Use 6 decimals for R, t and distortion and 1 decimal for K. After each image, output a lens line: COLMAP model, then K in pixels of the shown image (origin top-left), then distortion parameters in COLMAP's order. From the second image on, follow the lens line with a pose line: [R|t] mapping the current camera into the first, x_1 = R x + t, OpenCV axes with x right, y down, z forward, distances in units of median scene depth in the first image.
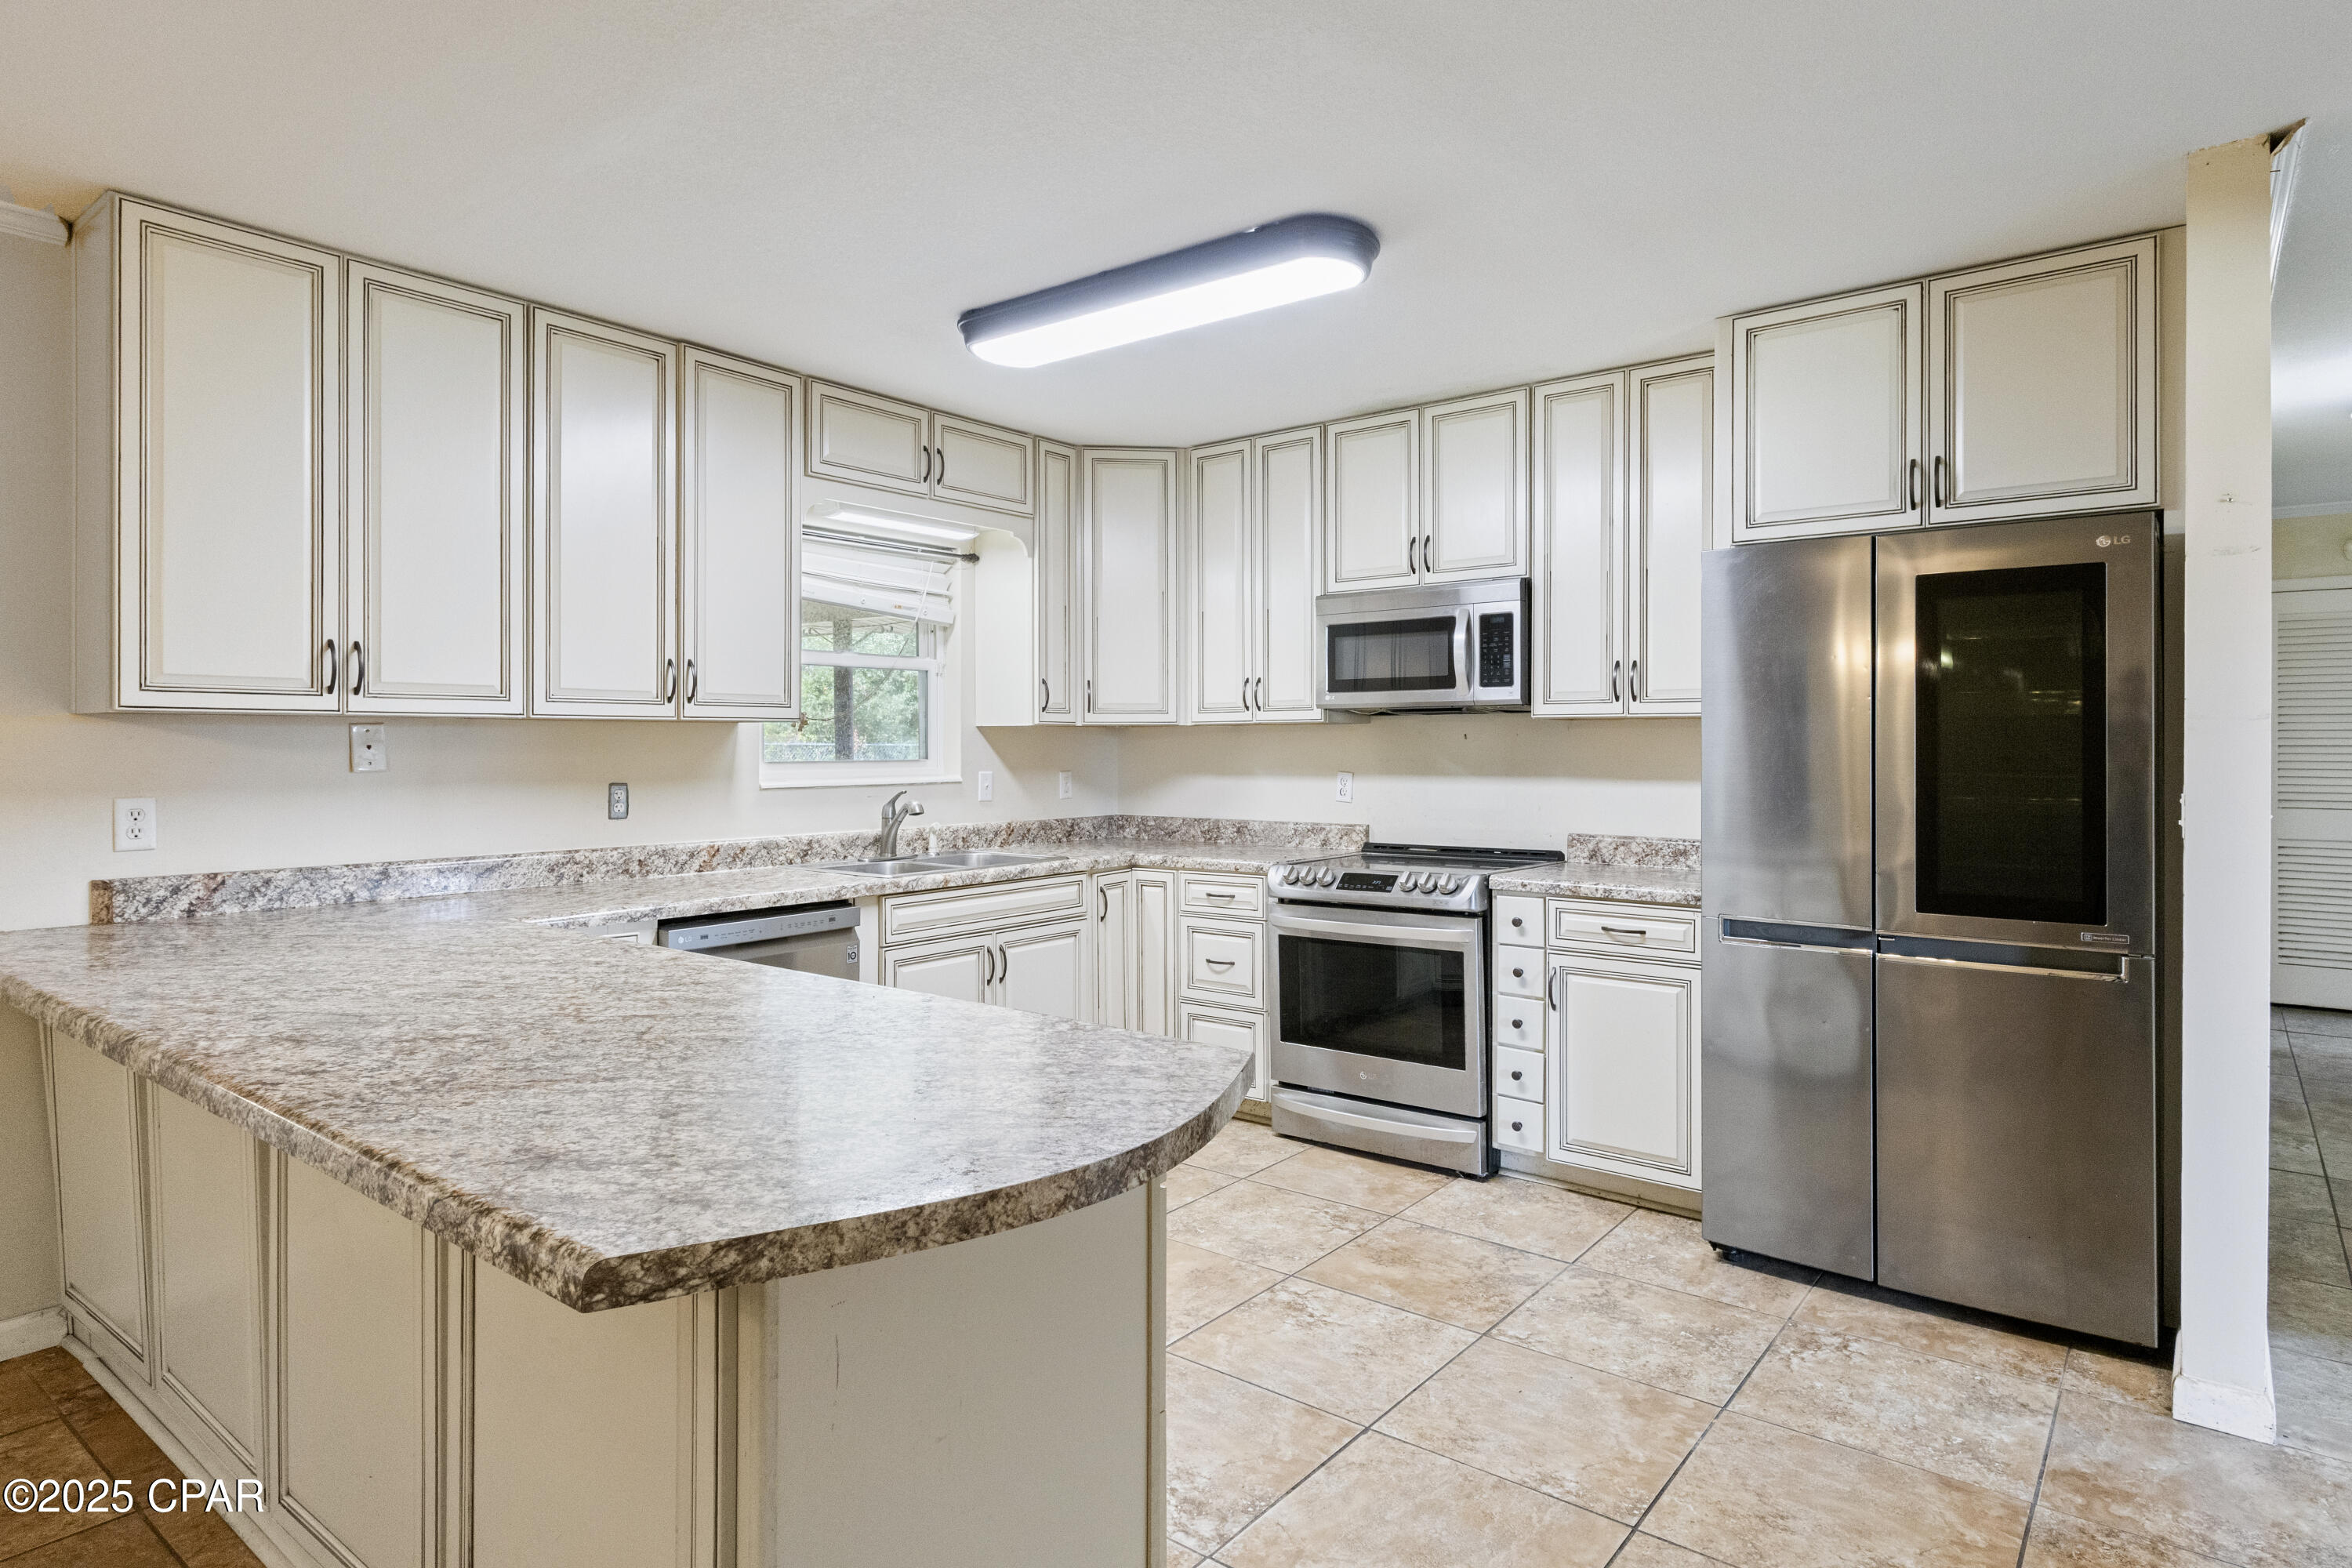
lens RADIAL K [[1298.6, 0, 1172.8], [0, 1298.6, 742.8], [0, 0, 1]] dist [0.004362, 0.001518]
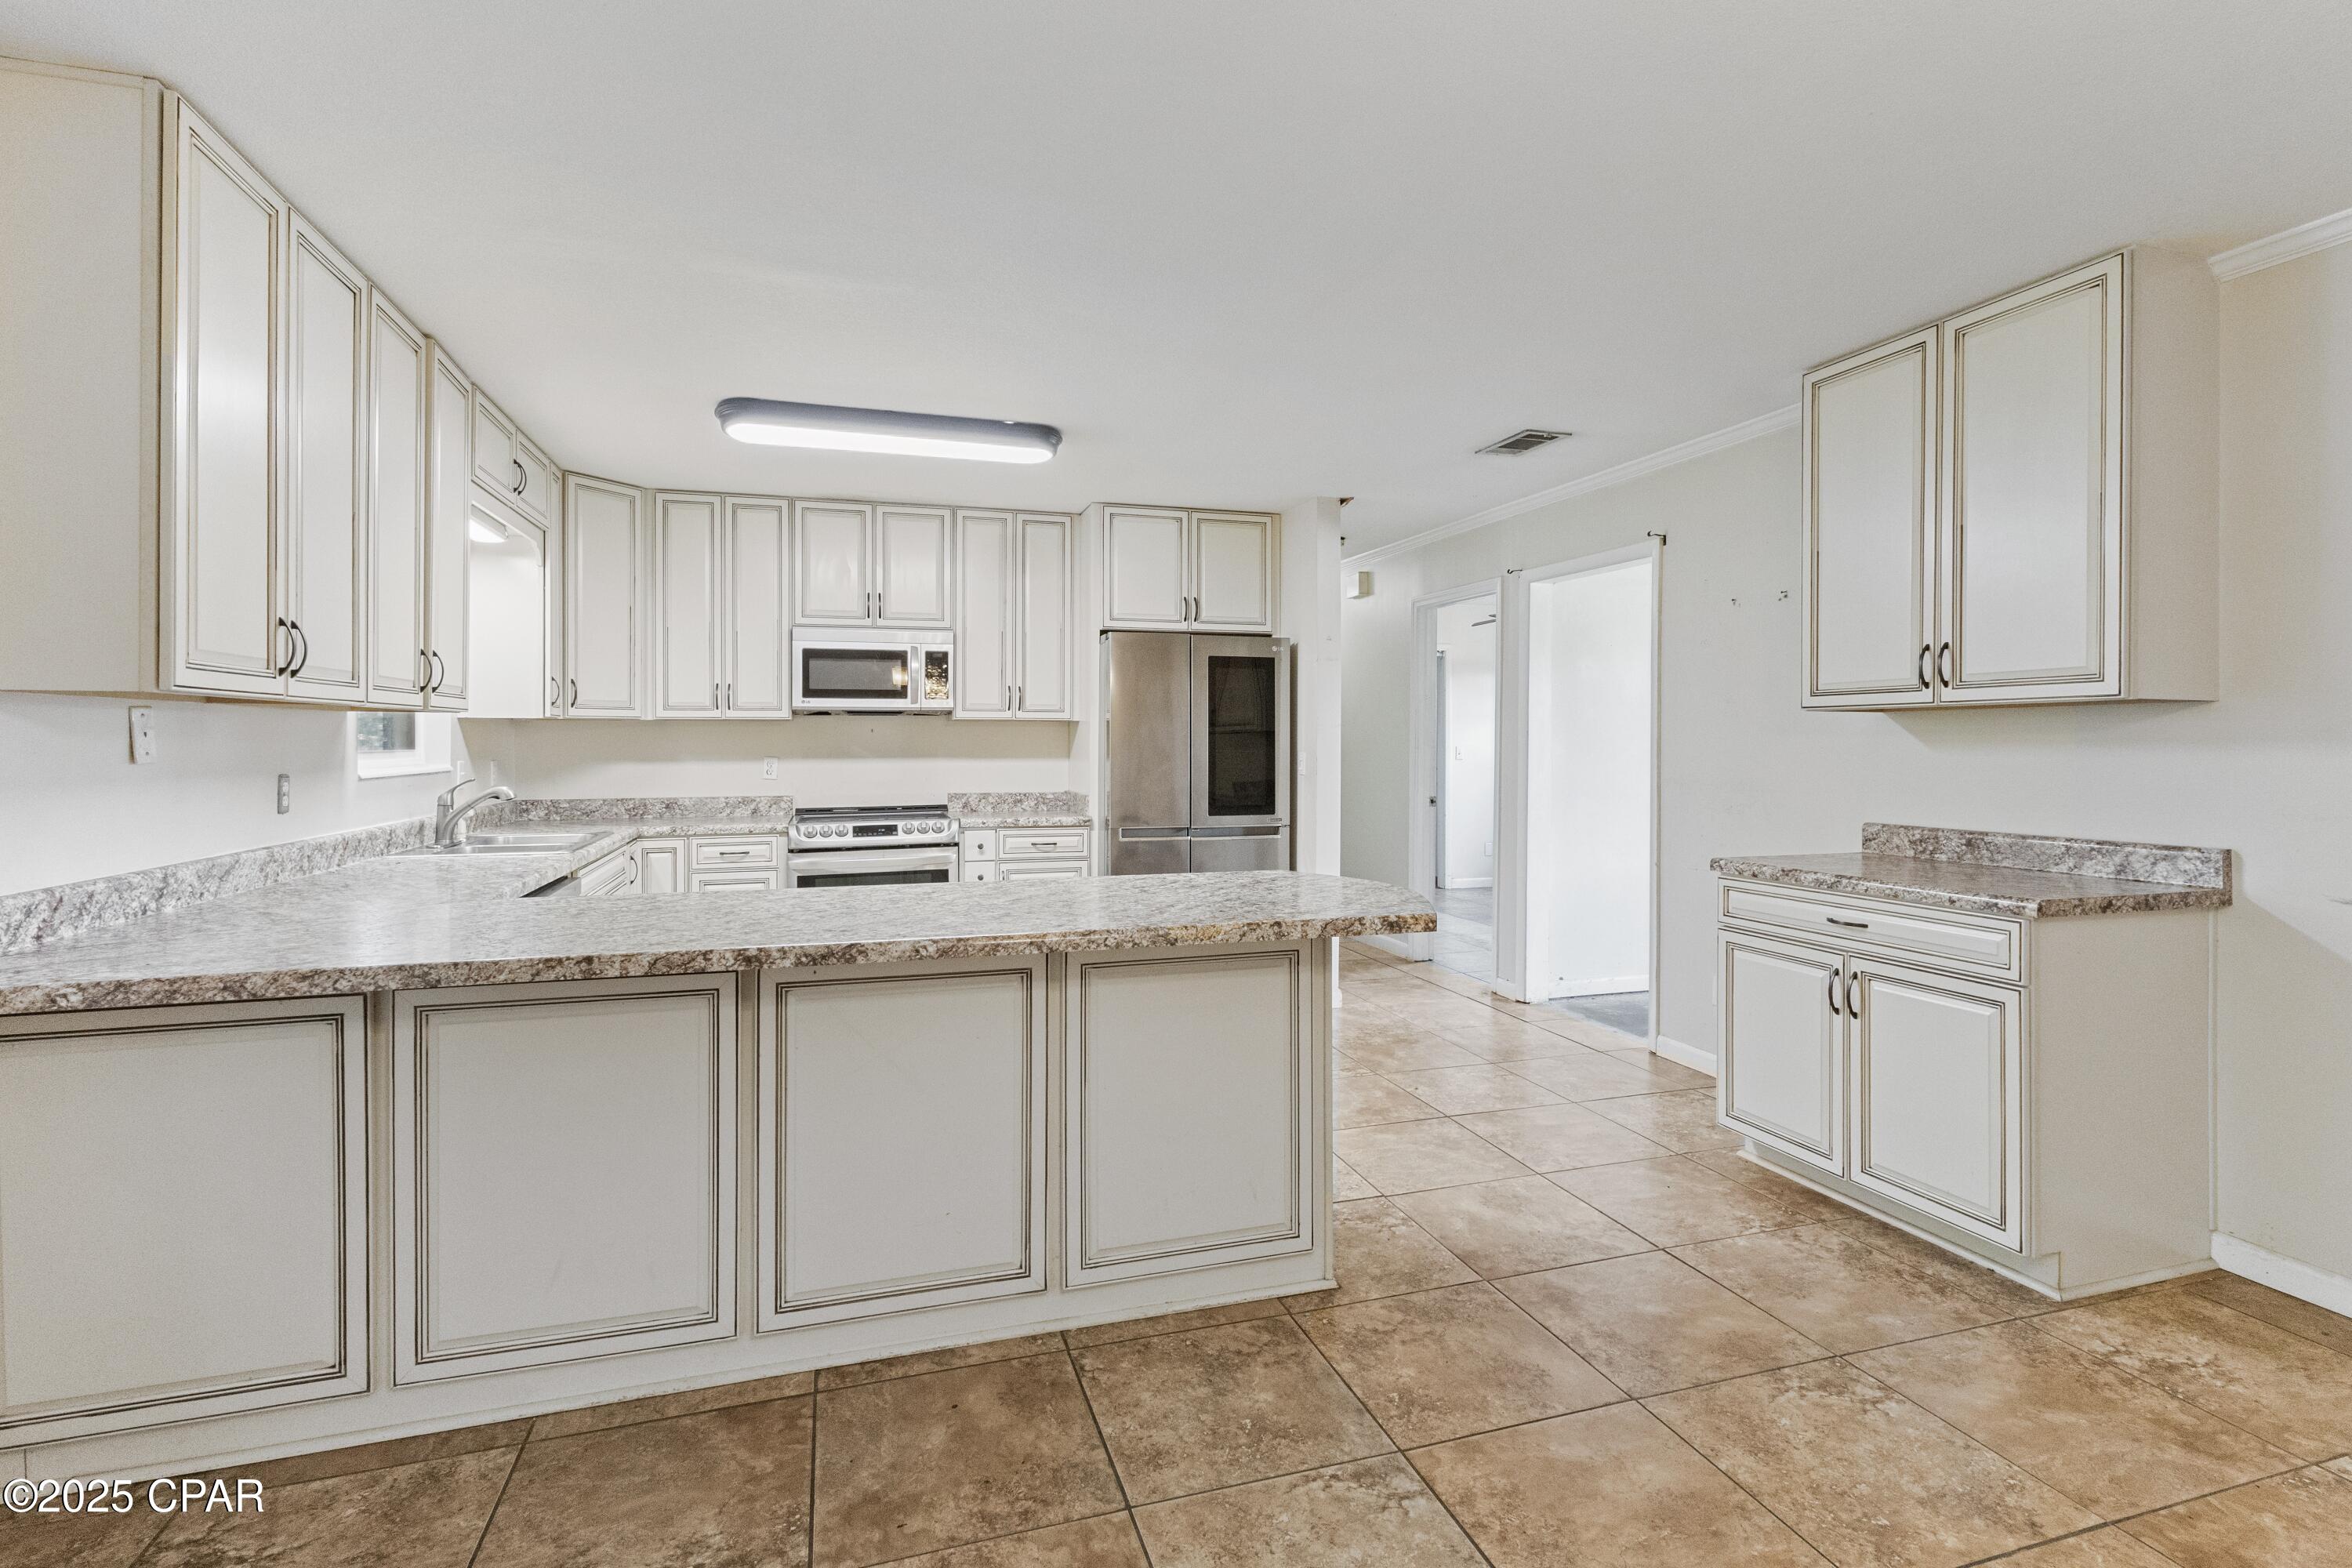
lens RADIAL K [[1099.3, 0, 1172.9], [0, 1099.3, 738.9], [0, 0, 1]] dist [-0.003089, 0.004957]
pose [[0.569801, 0.000725, 0.821782, -0.666036], [-0.001826, 0.999998, 0.000384, 0.003507], [-0.821781, -0.001719, 0.569801, 0.024372]]
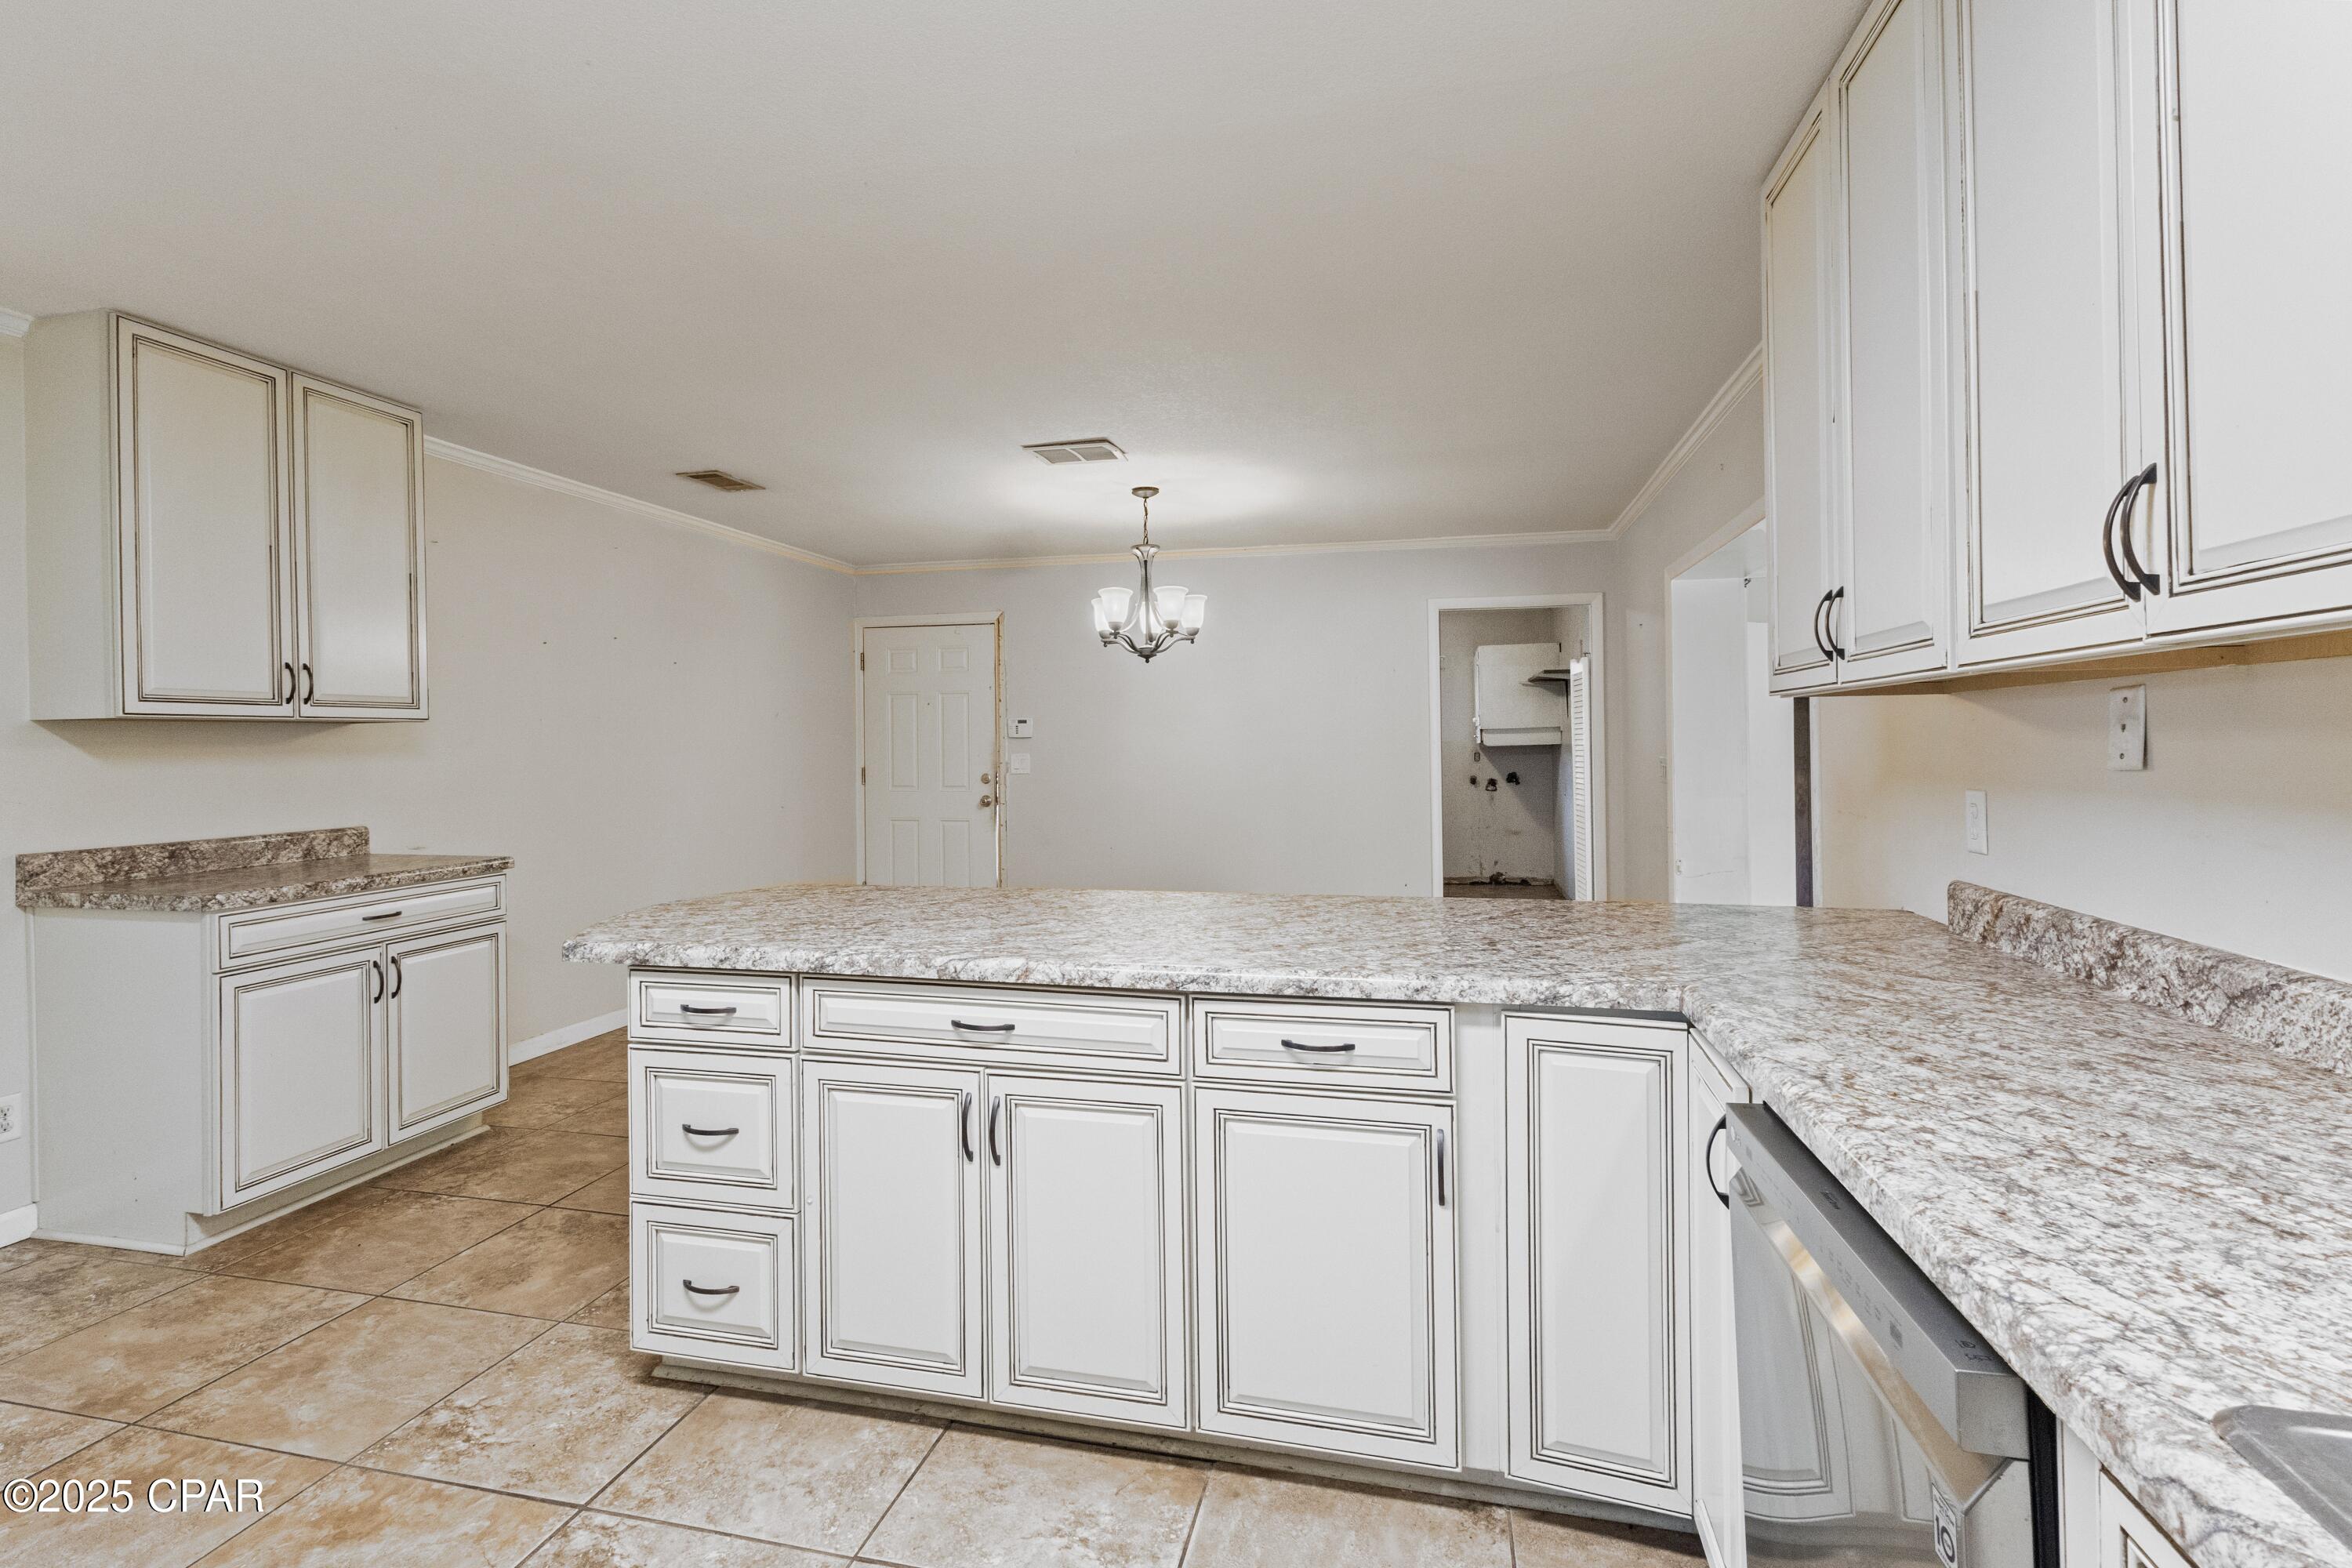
lens RADIAL K [[1099.3, 0, 1172.9], [0, 1099.3, 738.9], [0, 0, 1]] dist [-0.003089, 0.004957]
pose [[-0.908397, 0.006590, -0.418057, -0.019214], [0.009985, 0.999933, -0.005932, 0.005641], [0.417990, -0.009563, -0.908401, 1.021540]]
